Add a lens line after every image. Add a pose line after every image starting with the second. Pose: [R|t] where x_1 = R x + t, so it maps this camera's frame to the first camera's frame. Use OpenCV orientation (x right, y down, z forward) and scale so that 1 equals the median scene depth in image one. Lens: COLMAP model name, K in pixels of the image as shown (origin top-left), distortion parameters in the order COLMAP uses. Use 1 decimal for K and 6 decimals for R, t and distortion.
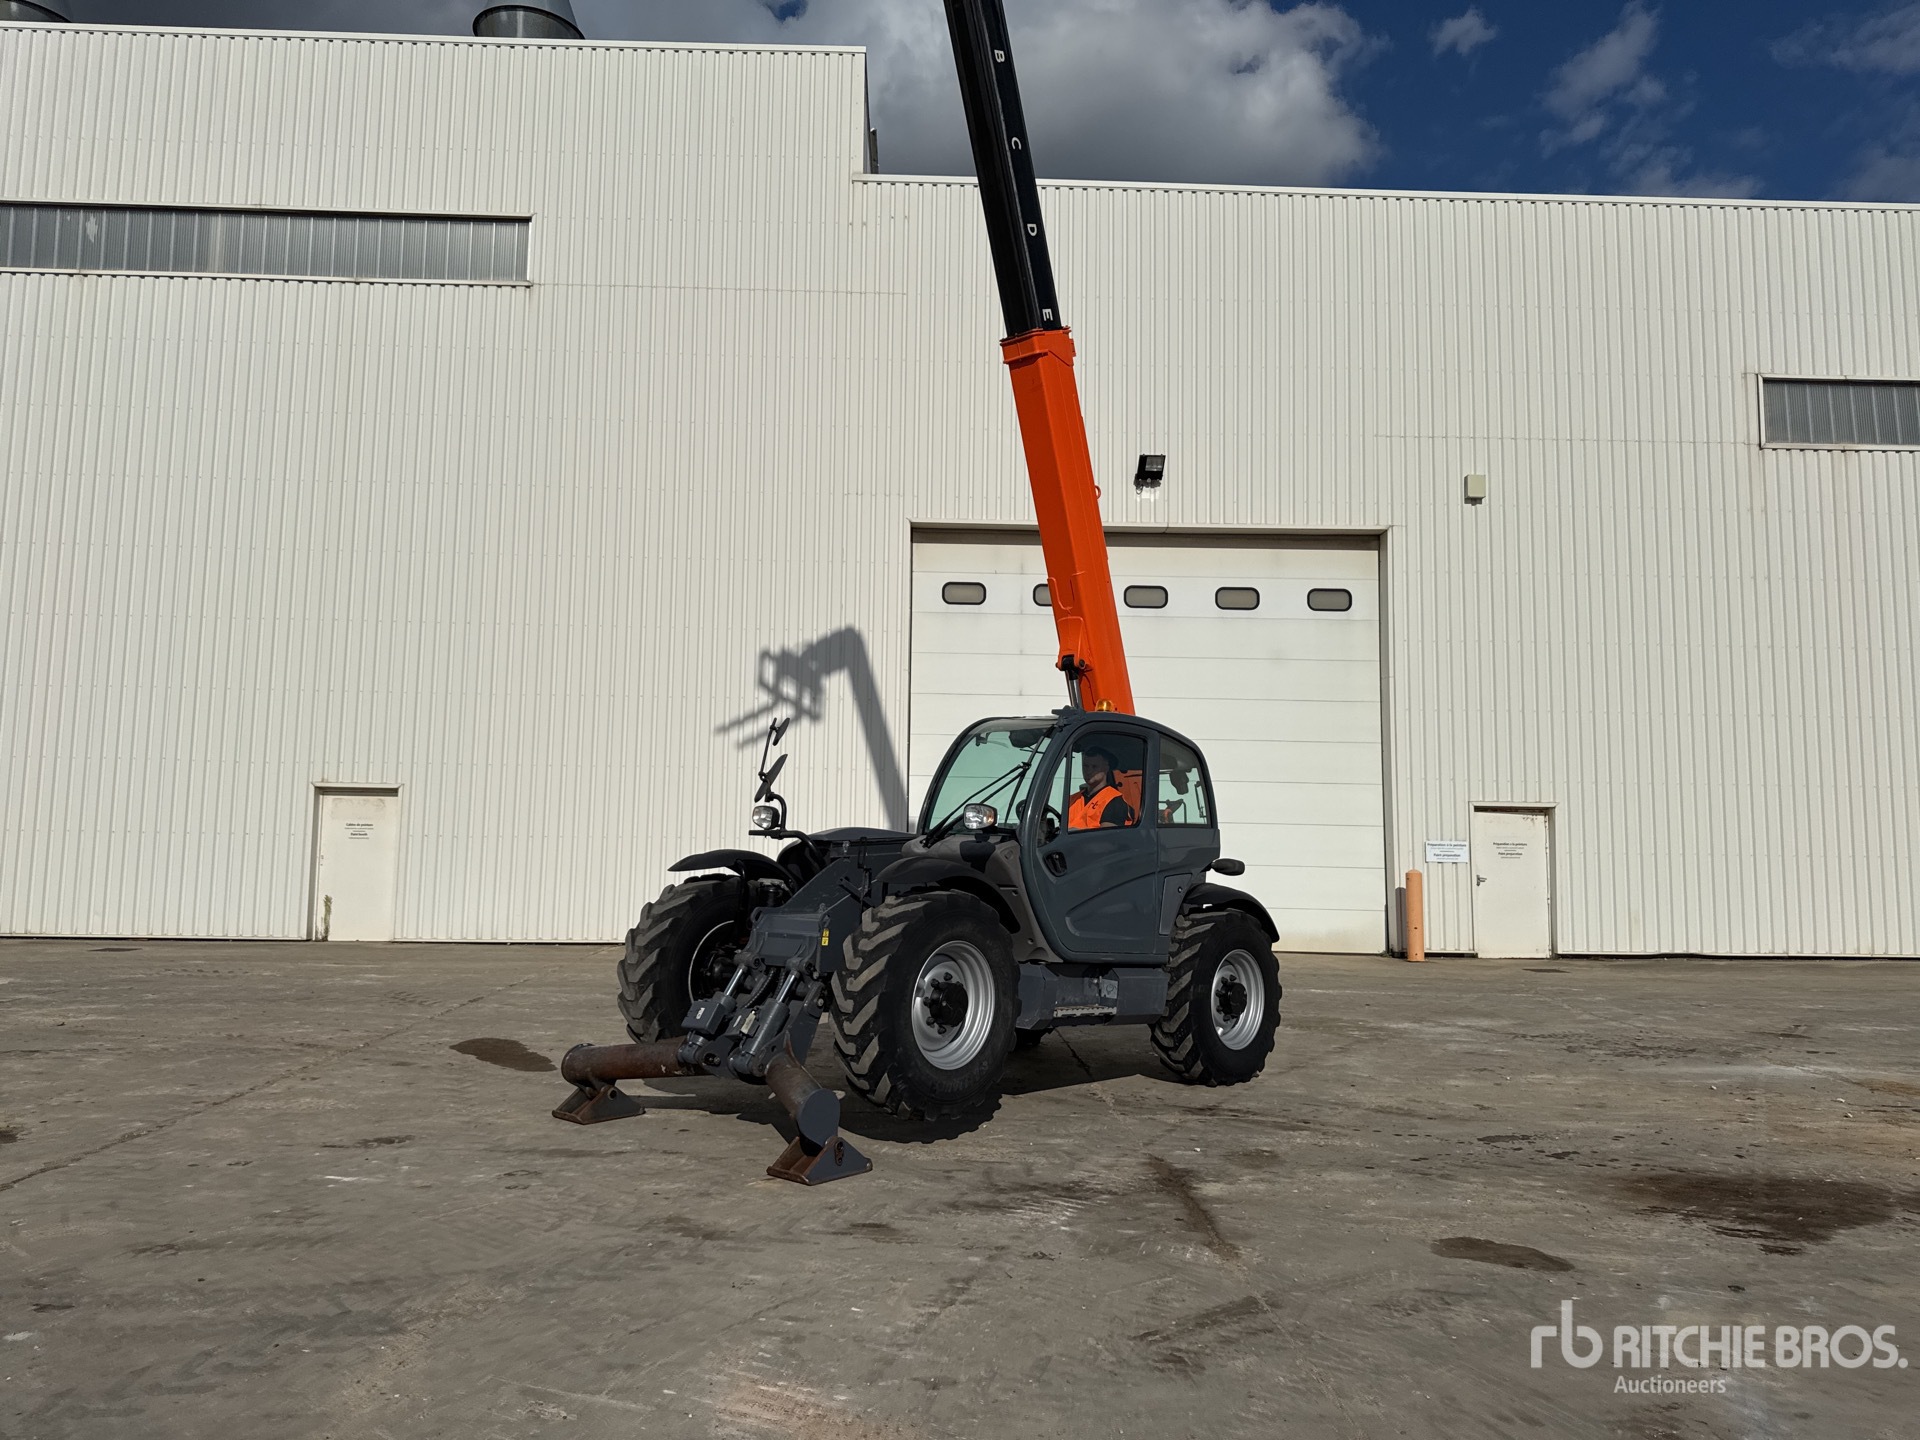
lens RADIAL K [[1387.3, 0, 928.5], [0, 1387.3, 676.8], [0, 0, 1]] dist [0.001372, -0.009114]
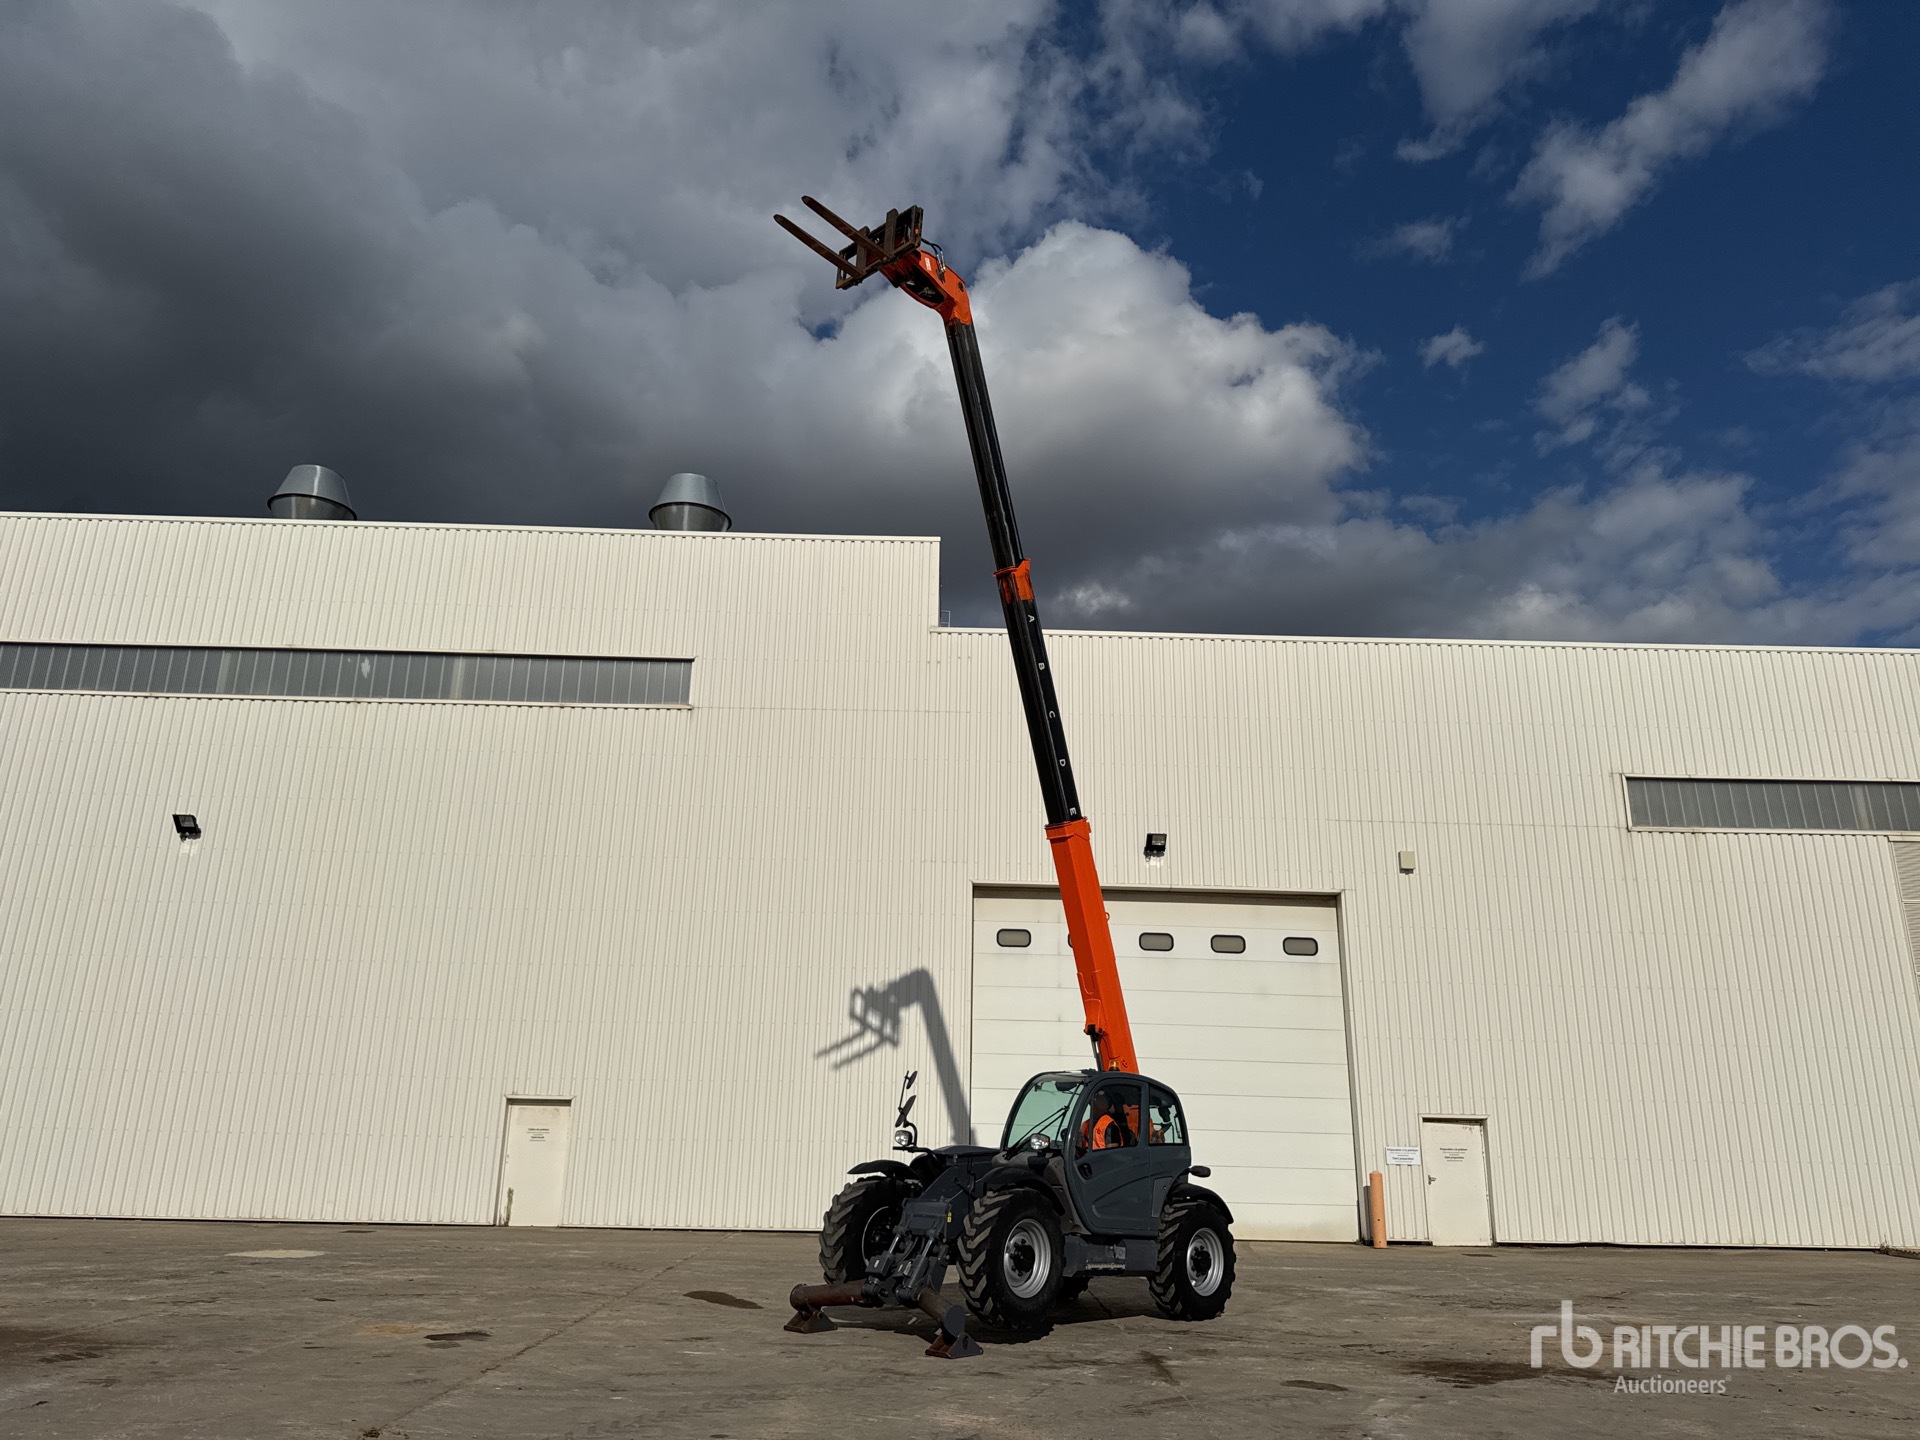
lens RADIAL K [[1387.3, 0, 932.7], [0, 1387.3, 664.4], [0, 0, 1]] dist [0.001372, -0.009114]
pose [[0.999832, -0.001643, -0.018240, -0.025768], [-0.002122, 0.978862, -0.204512, -0.051443], [0.018190, 0.204516, 0.978694, -0.326233]]
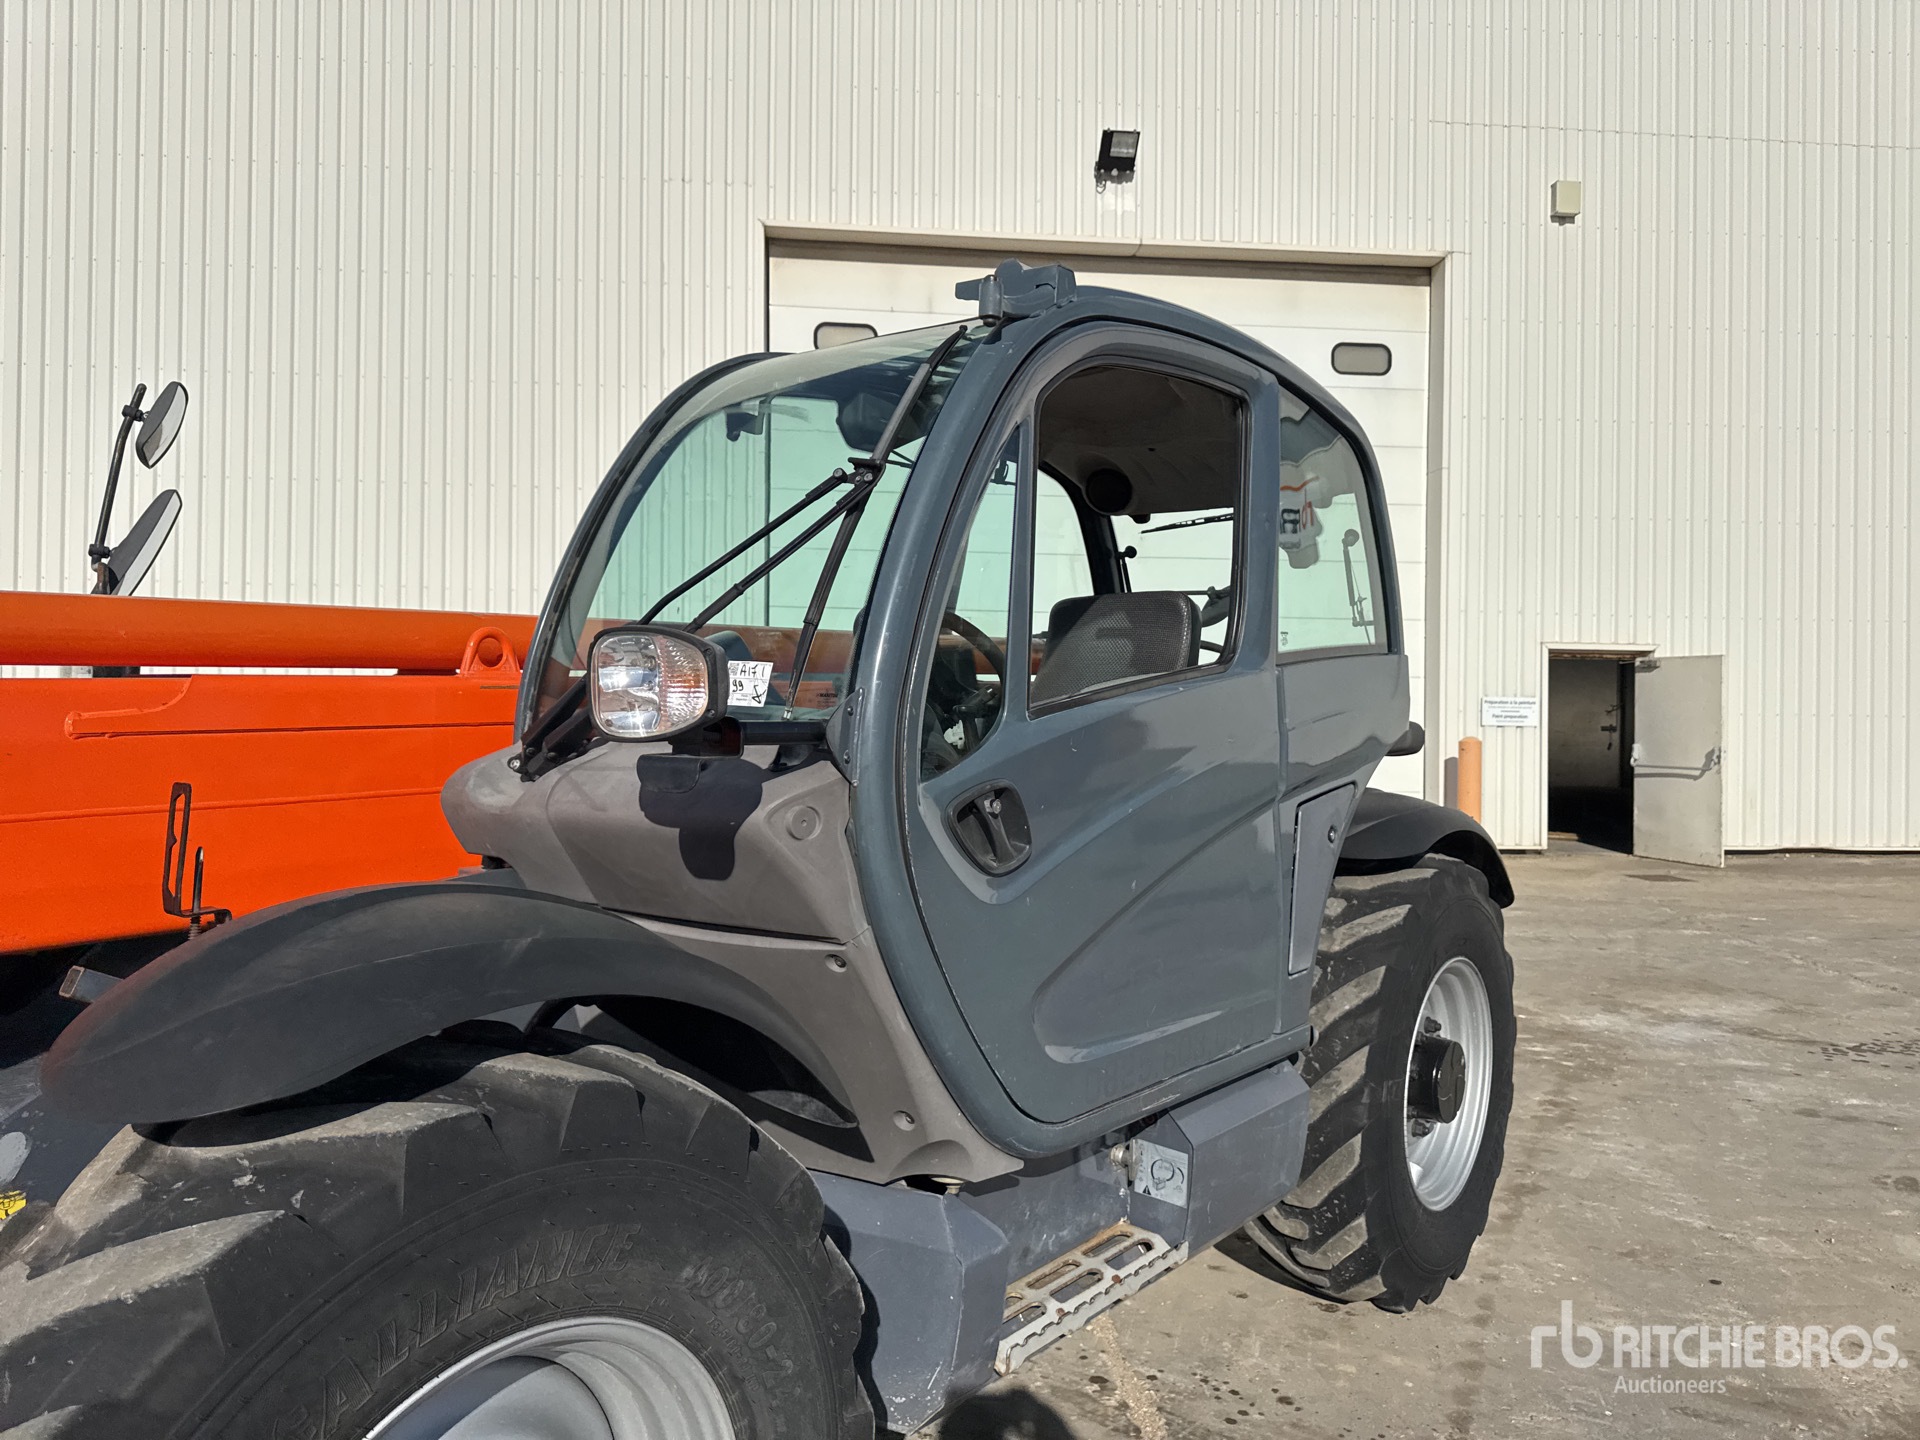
lens RADIAL K [[1387.3, 0, 966.4], [0, 1387.3, 687.8], [0, 0, 1]] dist [0.001372, -0.009114]
pose [[0.996031, 0.001055, 0.088996, 0.027163], [-0.012041, 0.992335, 0.122992, 0.029016], [-0.088184, -0.123575, 0.988409, 0.319113]]
